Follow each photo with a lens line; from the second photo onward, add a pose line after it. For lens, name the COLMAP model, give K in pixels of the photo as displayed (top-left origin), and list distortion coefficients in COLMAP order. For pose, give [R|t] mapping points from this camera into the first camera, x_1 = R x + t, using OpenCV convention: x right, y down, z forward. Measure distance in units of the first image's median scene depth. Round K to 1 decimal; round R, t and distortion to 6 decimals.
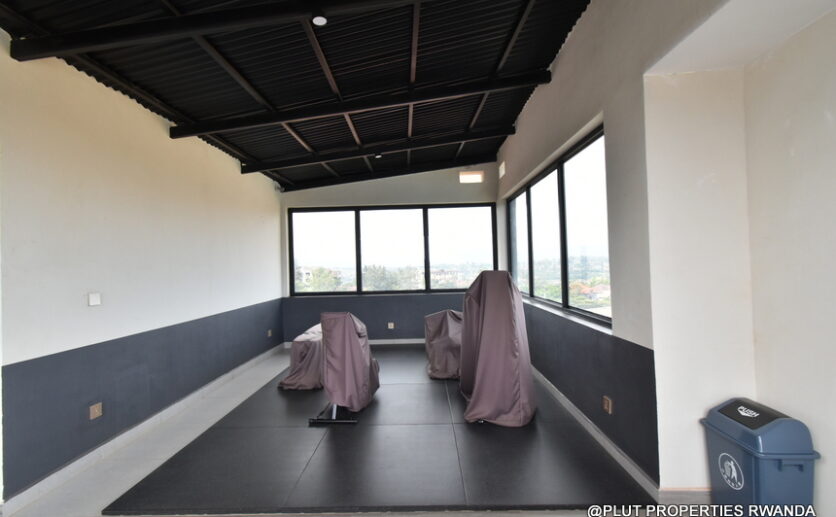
lens RADIAL K [[365.1, 0, 414.8], [0, 365.1, 258.0], [0, 0, 1]] dist [-0.000142, -0.000707]
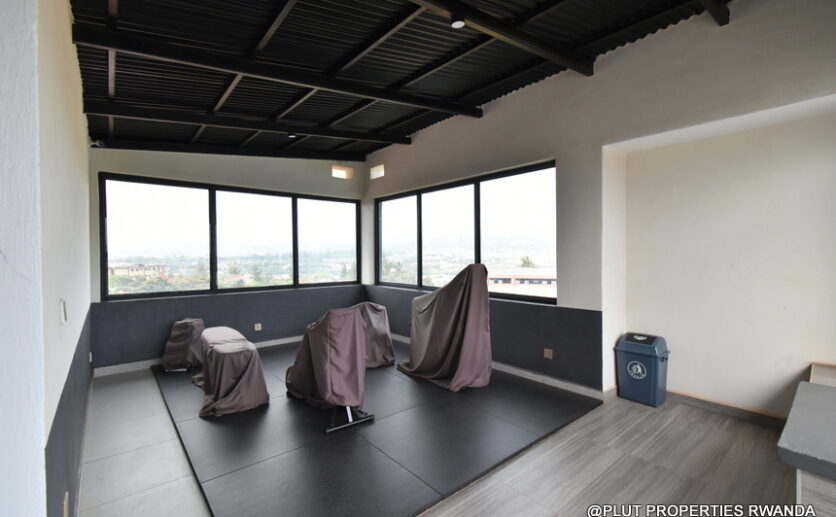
lens RADIAL K [[365.1, 0, 414.8], [0, 365.1, 258.0], [0, 0, 1]] dist [-0.000142, -0.000707]
pose [[0.753665, 0.015854, 0.657067, -0.449426], [-0.024907, 0.999680, 0.004447, 0.008109], [-0.656786, -0.019718, 0.753819, 0.121320]]
